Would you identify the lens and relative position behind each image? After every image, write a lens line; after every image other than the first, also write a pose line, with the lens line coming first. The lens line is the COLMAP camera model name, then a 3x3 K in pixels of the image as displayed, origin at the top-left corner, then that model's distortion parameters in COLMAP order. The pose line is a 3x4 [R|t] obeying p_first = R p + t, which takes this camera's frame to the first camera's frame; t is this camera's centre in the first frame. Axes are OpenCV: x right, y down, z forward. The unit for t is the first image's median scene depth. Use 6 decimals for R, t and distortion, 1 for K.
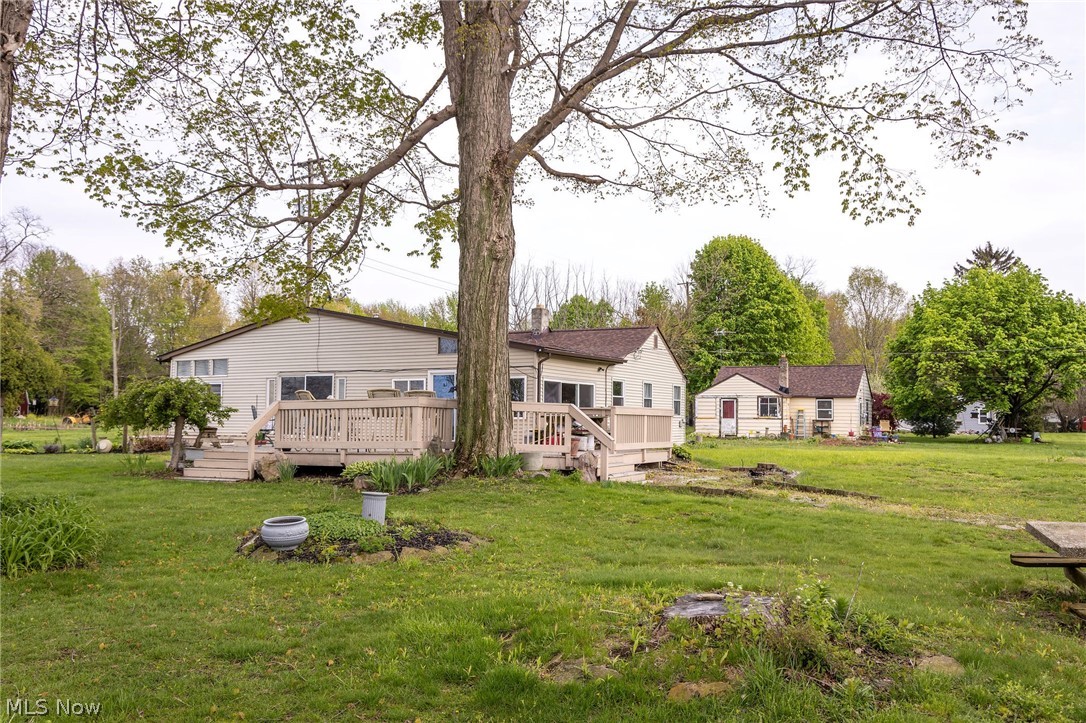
lens RADIAL K [[848.0, 0, 543.0], [0, 848.0, 361.5], [0, 0, 1]] dist [-0.004846, -0.001481]
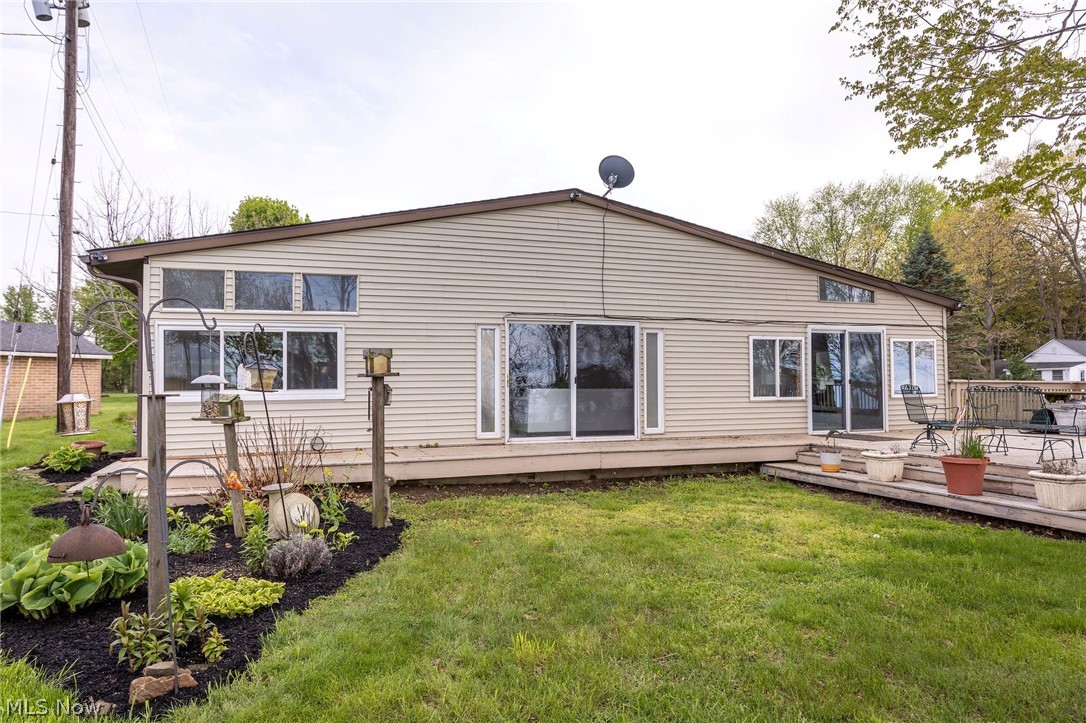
lens RADIAL K [[727.1, 0, 544.3], [0, 727.1, 363.5], [0, 0, 1]] dist [0.001686, -0.000078]
pose [[0.693876, 0.005509, 0.720073, -0.675338], [-0.040575, 0.998681, 0.031459, 0.030611], [-0.718950, -0.051046, 0.693185, 0.758037]]
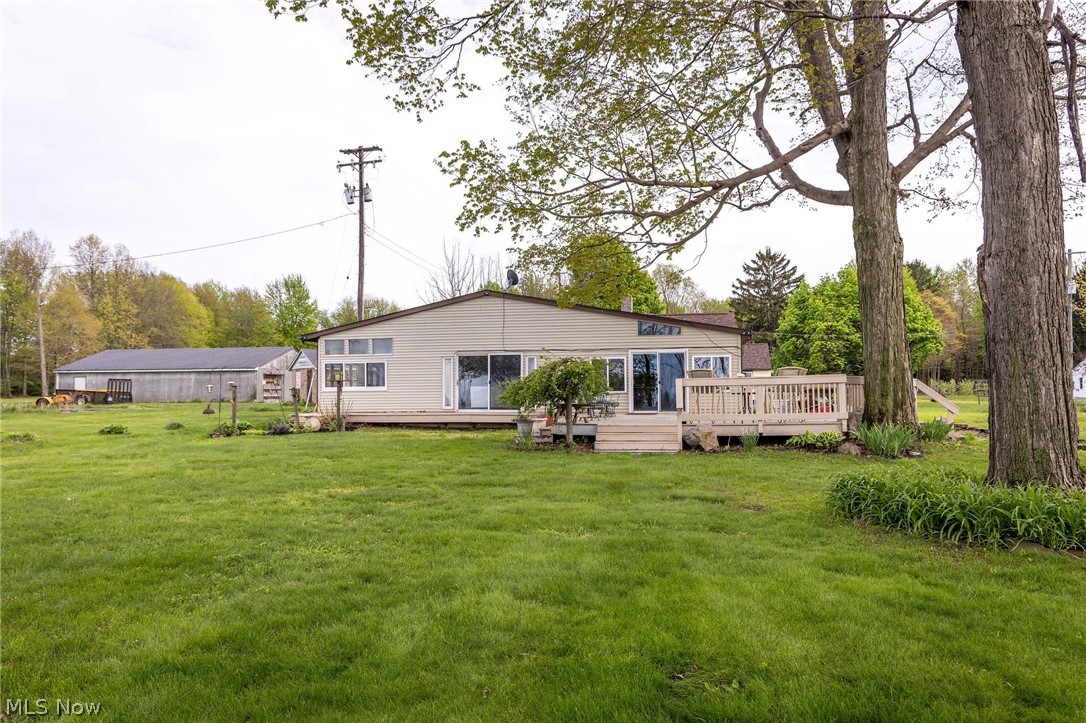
lens RADIAL K [[733.5, 0, 545.7], [0, 733.5, 361.3], [0, 0, 1]] dist [0.011005, -0.002347]
pose [[0.965659, -0.004386, 0.259777, -0.497240], [-0.003487, 0.999549, 0.029839, -0.003106], [-0.259790, -0.029720, 0.965208, 0.080076]]
